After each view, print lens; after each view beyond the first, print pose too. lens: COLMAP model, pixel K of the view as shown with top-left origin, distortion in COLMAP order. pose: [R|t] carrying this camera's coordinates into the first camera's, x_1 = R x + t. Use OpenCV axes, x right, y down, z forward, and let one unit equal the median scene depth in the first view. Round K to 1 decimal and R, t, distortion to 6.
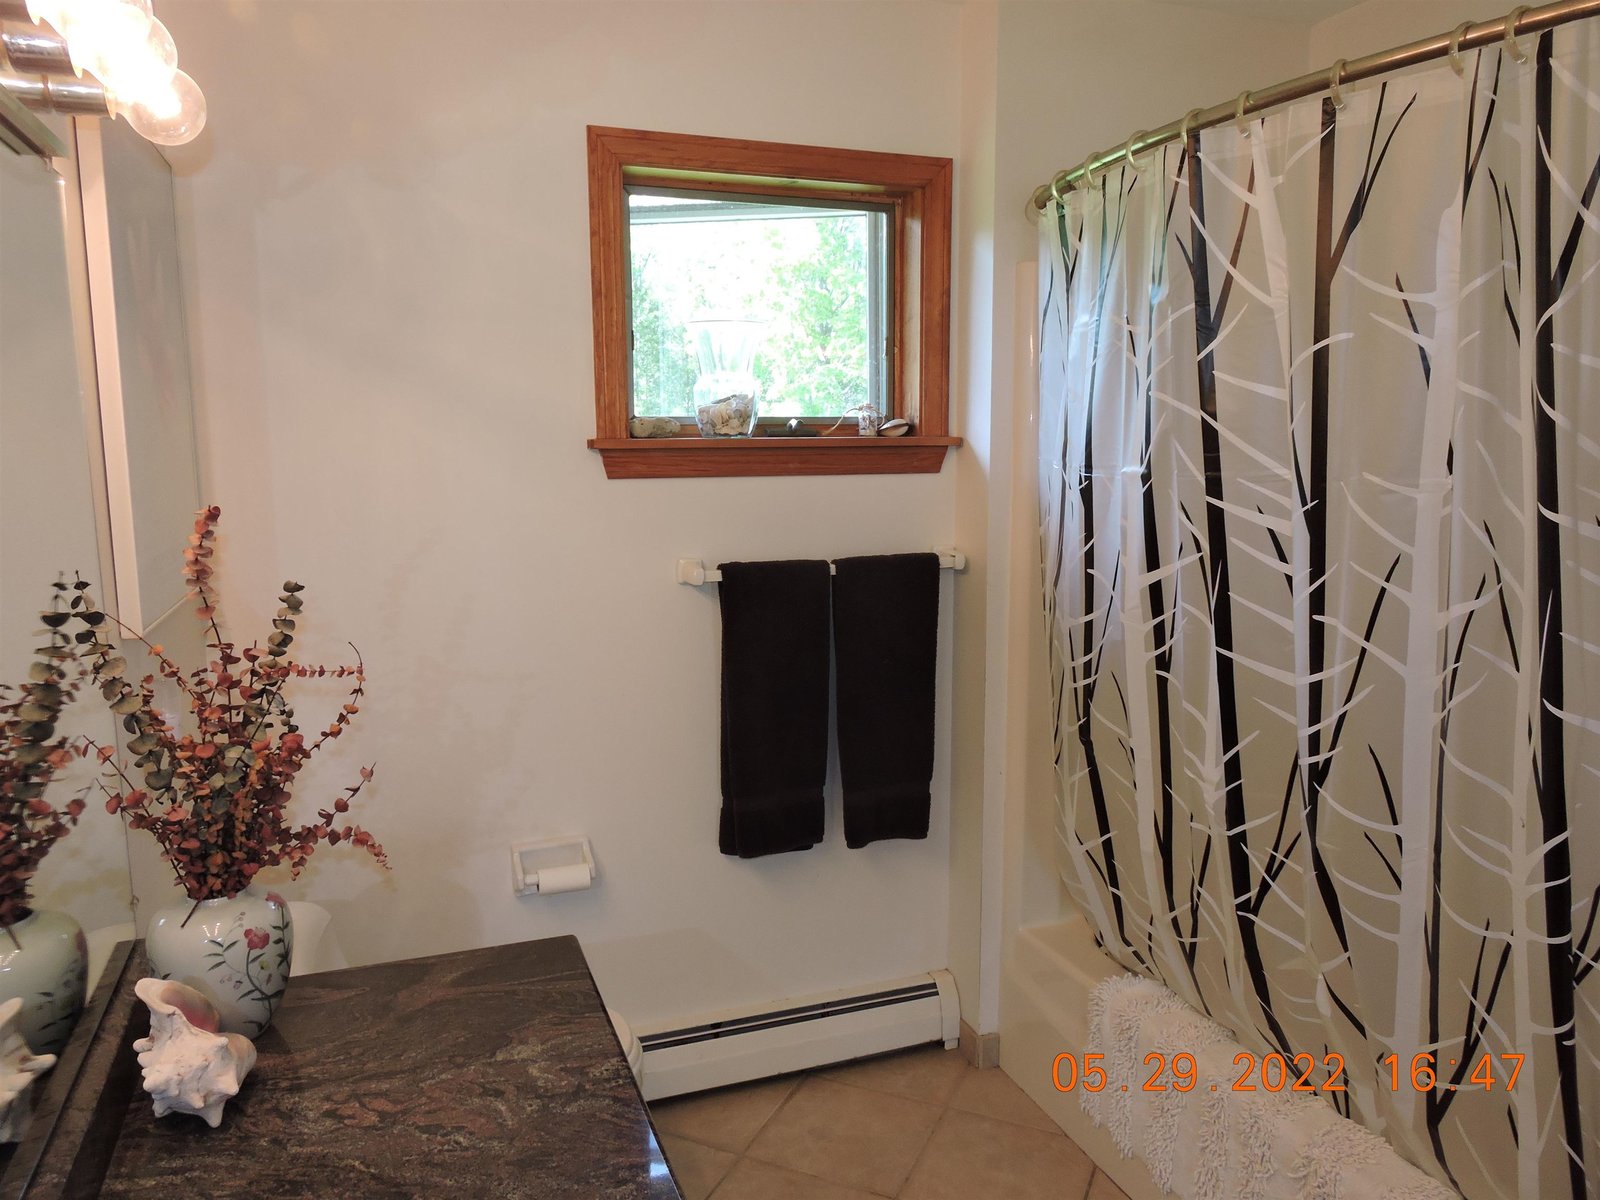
lens RADIAL K [[1136.7, 0, 804.3], [0, 1136.7, 607.3], [0, 0, 1]] dist [0.004943, -0.011518]
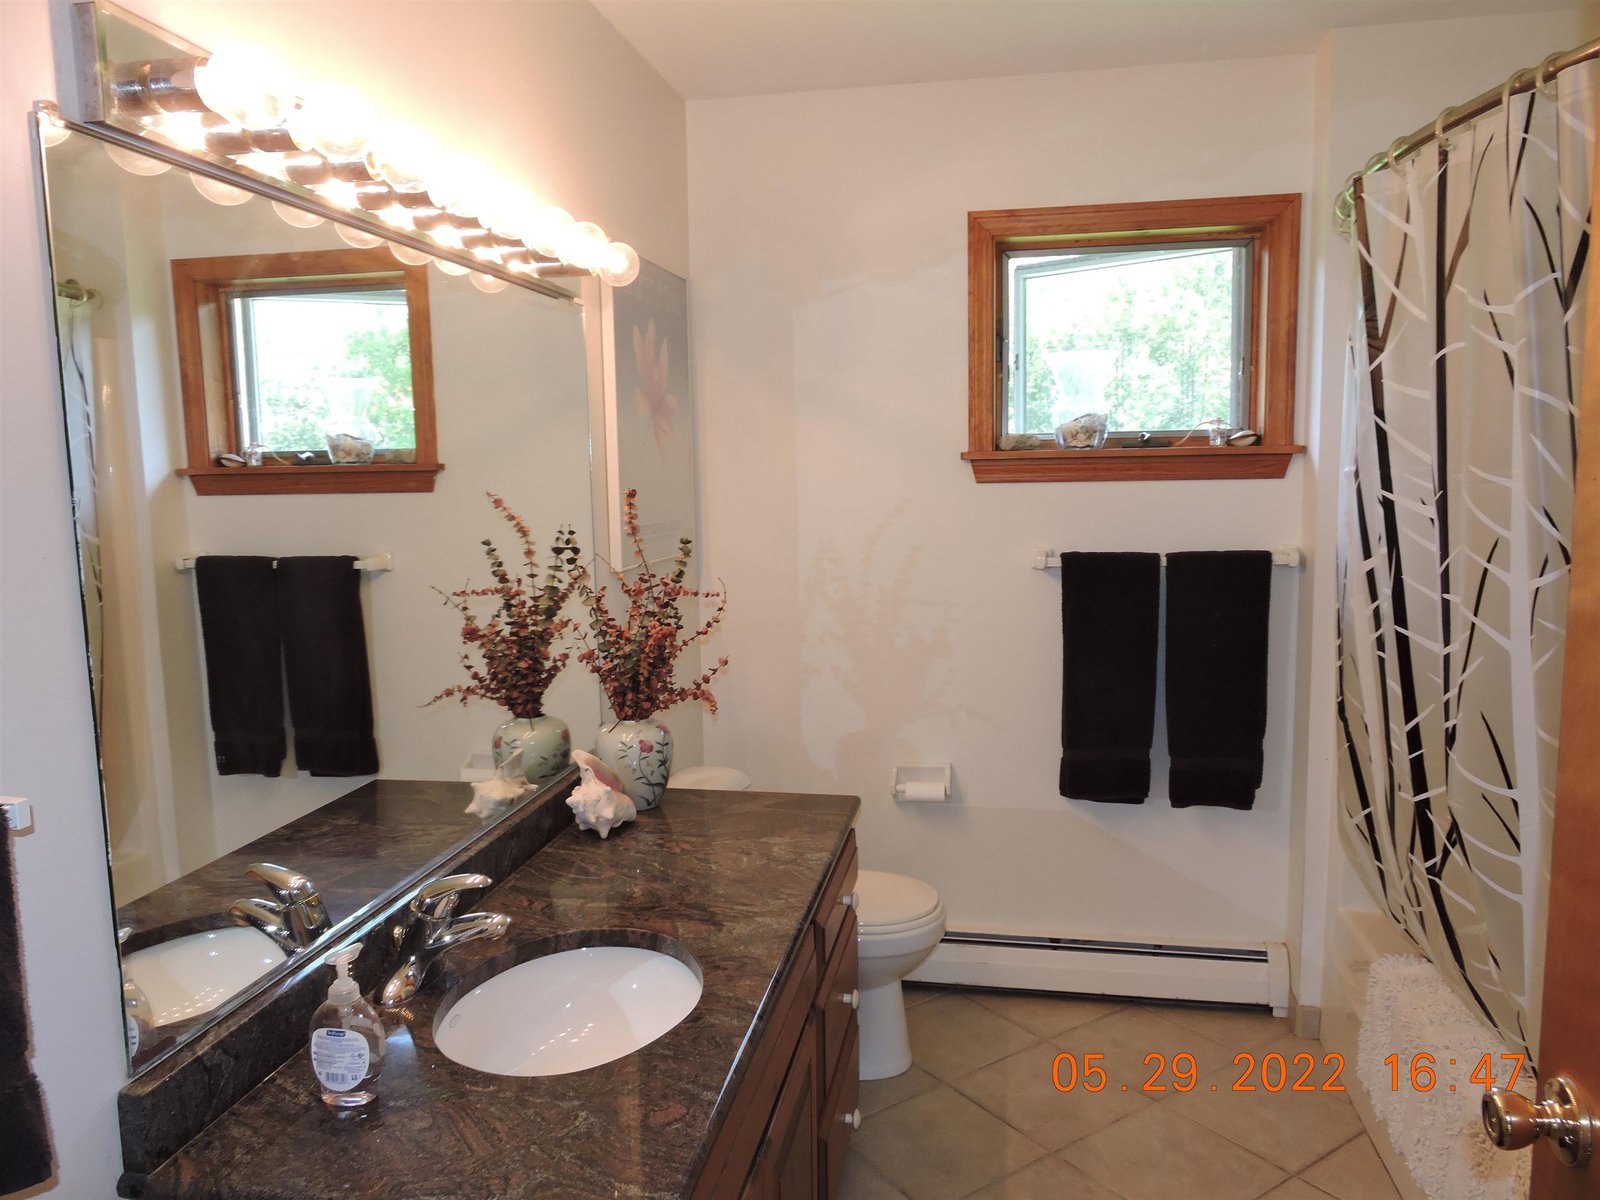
lens RADIAL K [[1136.7, 0, 804.3], [0, 1136.7, 607.3], [0, 0, 1]] dist [0.004943, -0.011518]
pose [[0.856036, 0.053292, -0.514162, 0.462336], [-0.064237, 0.997928, -0.003517, 0.061241], [0.512909, 0.036039, 0.857686, -0.267193]]
